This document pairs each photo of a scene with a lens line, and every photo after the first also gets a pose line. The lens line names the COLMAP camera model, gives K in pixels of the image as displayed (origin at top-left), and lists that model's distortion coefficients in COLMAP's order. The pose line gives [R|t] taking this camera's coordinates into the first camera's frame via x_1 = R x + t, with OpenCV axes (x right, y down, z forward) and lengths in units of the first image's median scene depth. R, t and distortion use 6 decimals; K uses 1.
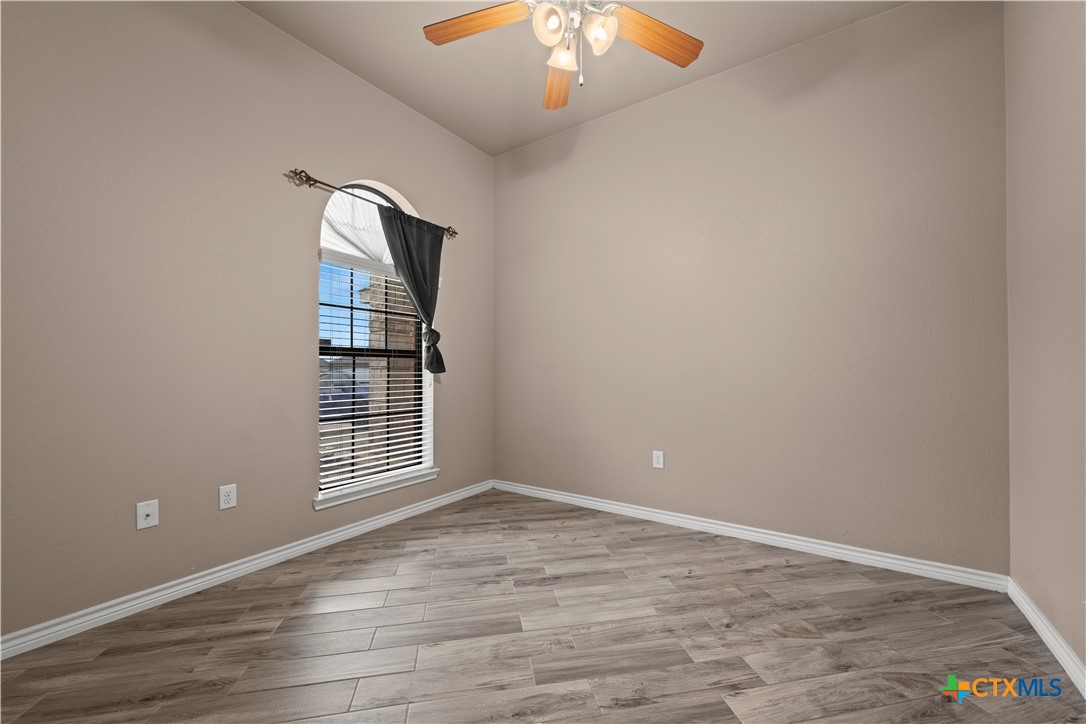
lens RADIAL K [[428.7, 0, 549.0], [0, 428.7, 362.7], [0, 0, 1]] dist [0.000767, -0.000200]
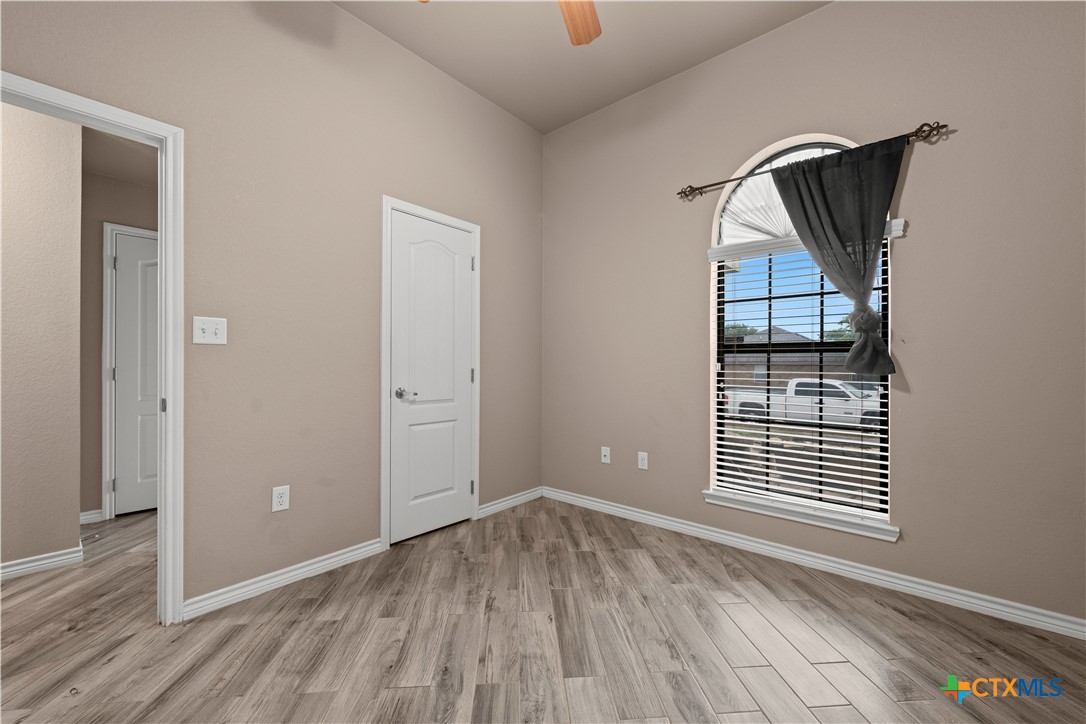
lens RADIAL K [[428.7, 0, 549.7], [0, 428.7, 364.8], [0, 0, 1]] dist [0.000767, -0.000200]
pose [[-0.107857, -0.001512, -0.994165, 0.493834], [0.006038, 0.999979, -0.002175, 0.008985], [0.994148, -0.006237, -0.107845, 0.674662]]
